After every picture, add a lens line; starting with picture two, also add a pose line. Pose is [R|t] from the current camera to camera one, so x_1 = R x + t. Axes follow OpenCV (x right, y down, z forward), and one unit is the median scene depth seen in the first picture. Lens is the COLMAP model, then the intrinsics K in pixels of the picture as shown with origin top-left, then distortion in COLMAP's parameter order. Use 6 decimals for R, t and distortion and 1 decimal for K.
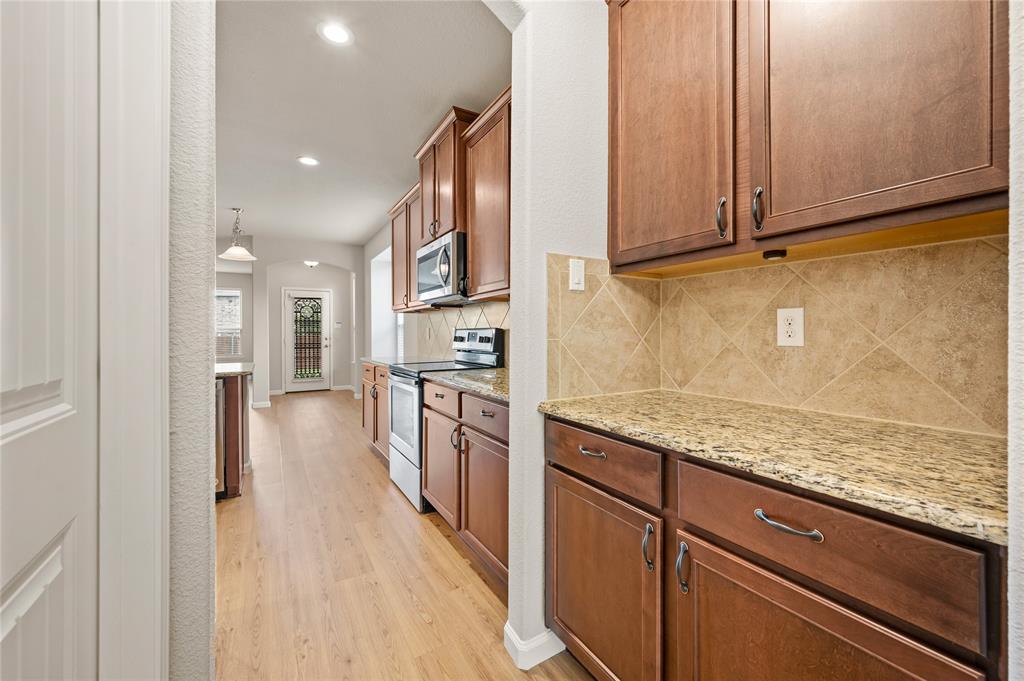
lens RADIAL K [[401.5, 0, 512.0], [0, 401.5, 339.0], [0, 0, 1]] dist [0.001070, 0.000062]
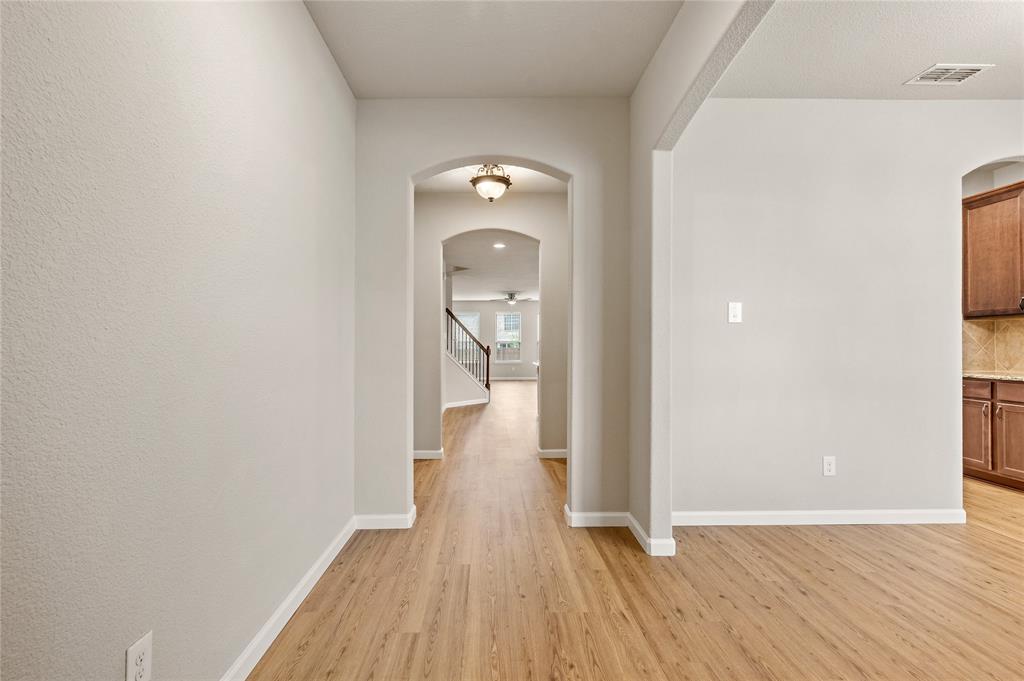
lens RADIAL K [[434.3, 0, 499.5], [0, 434.3, 344.1], [0, 0, 1]] dist [-0.000494, -0.000157]
pose [[0.862785, 0.000600, -0.505571, -0.987317], [-0.008530, 0.999874, -0.013371, 0.043805], [0.505500, 0.015849, 0.862681, -3.109706]]
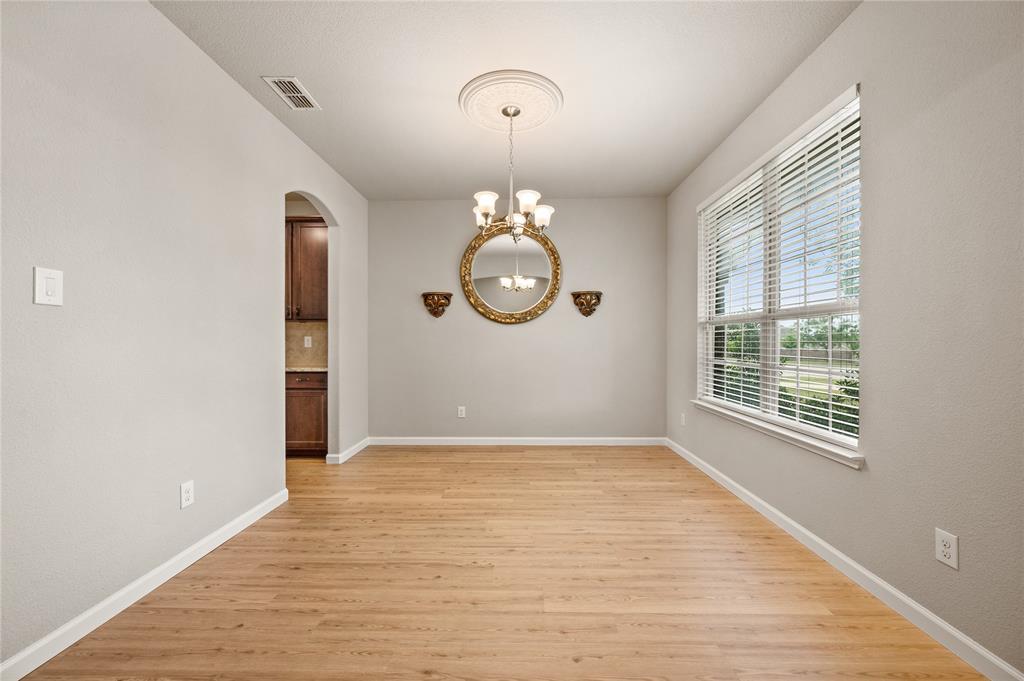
lens RADIAL K [[405.6, 0, 512.1], [0, 405.6, 347.8], [0, 0, 1]] dist [0.001083, 0.000248]
pose [[0.541165, -0.007213, 0.840886, -1.314174], [0.010048, 0.999947, 0.002111, 0.032034], [-0.840856, 0.007307, 0.541209, -2.401101]]
